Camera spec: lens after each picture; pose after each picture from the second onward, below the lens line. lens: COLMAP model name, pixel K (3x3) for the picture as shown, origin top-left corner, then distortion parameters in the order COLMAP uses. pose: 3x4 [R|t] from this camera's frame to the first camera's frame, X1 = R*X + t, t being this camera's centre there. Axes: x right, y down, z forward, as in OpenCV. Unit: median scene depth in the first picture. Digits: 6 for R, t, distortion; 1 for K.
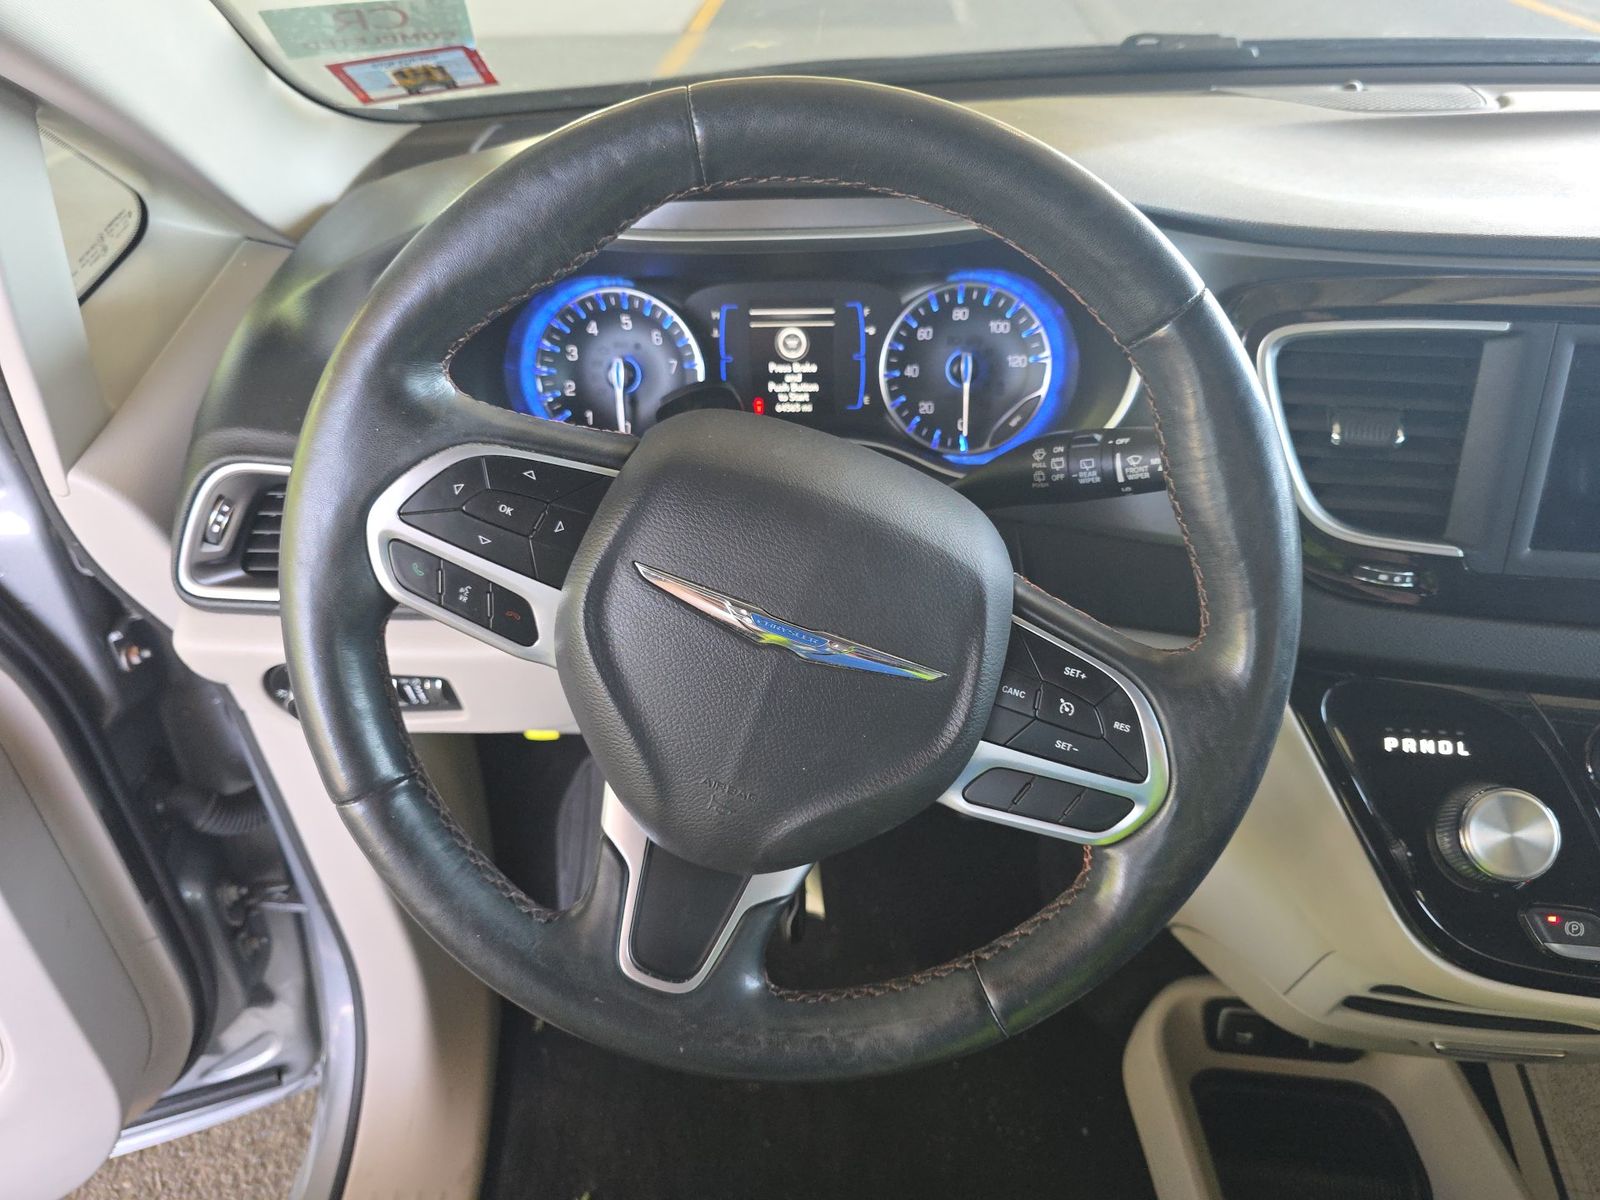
lens RADIAL K [[1040.5, 0, 800.0], [0, 1040.5, 600.0], [0, 0, 1]] dist [0.027372, 0.000041]
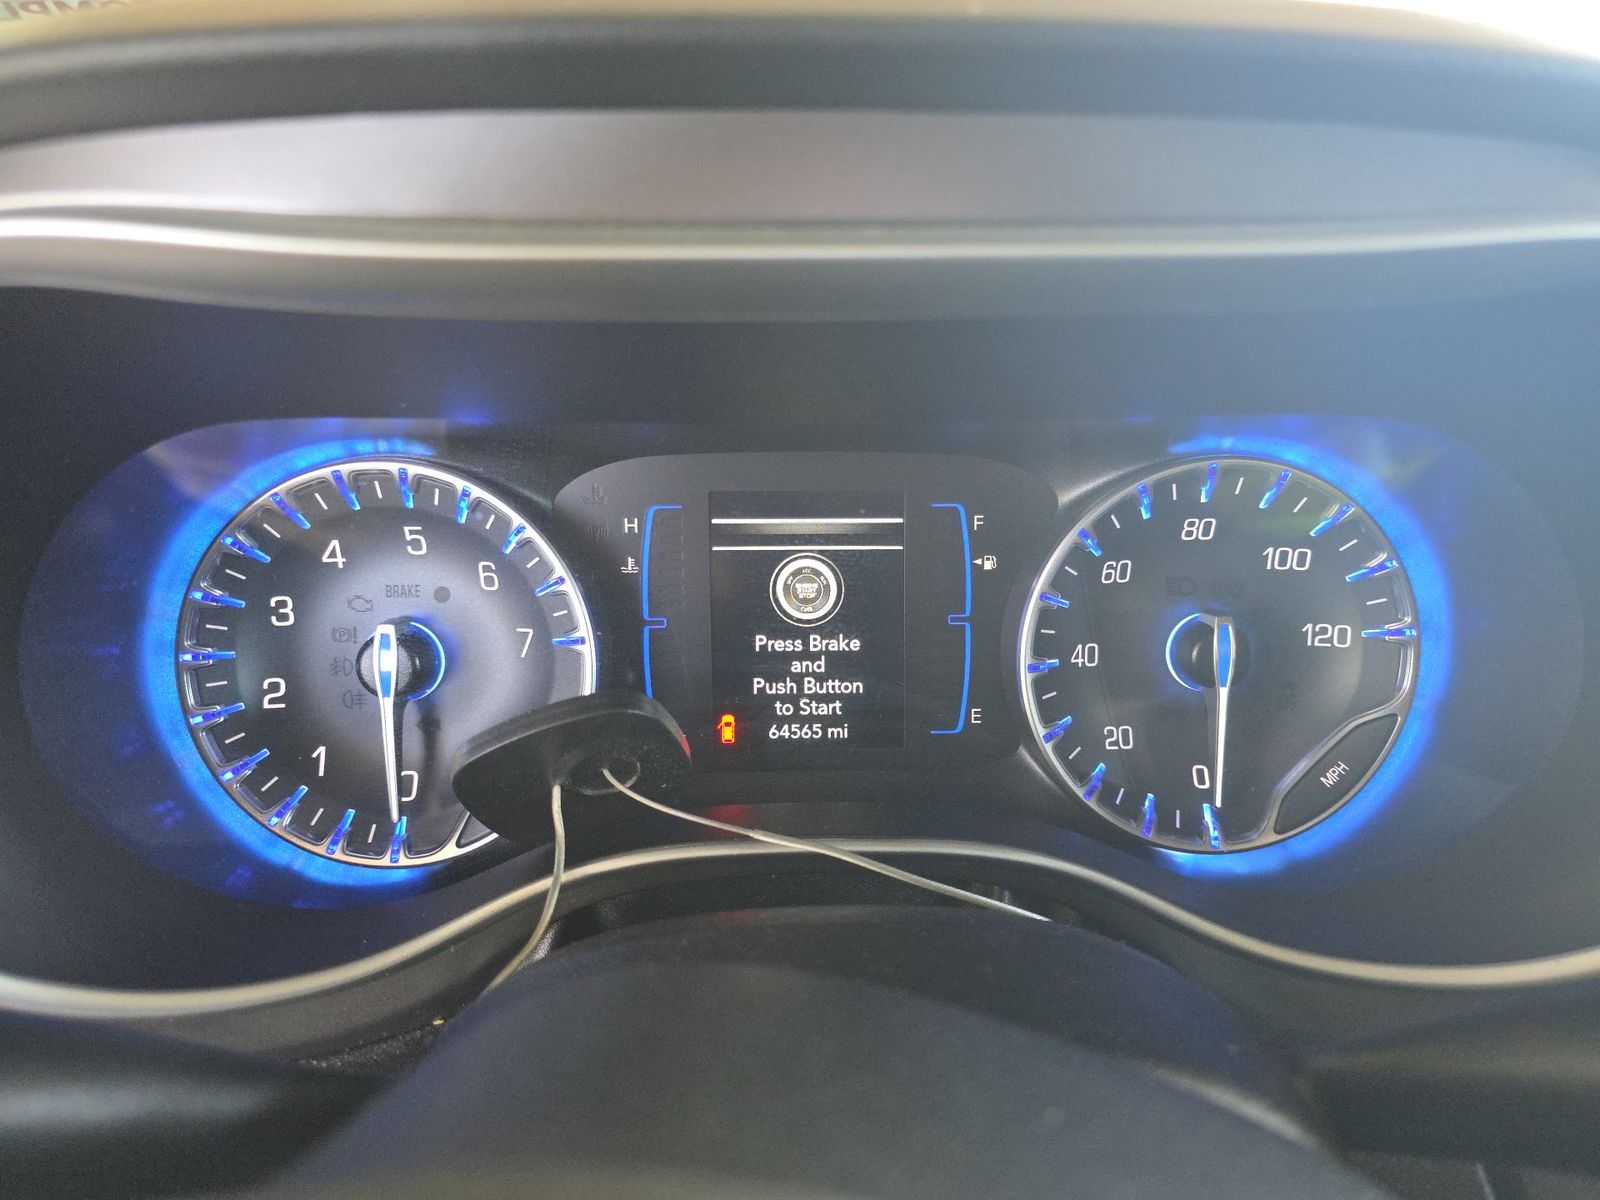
lens RADIAL K [[1065.6, 0, 800.0], [0, 1065.6, 600.0], [0, 0, 1]] dist [0.001138, -0.000083]
pose [[0.999144, 0.007100, 0.040759, -0.029050], [0.000679, 0.982218, -0.187745, -0.161296], [-0.041367, 0.187612, 0.981372, 0.575208]]
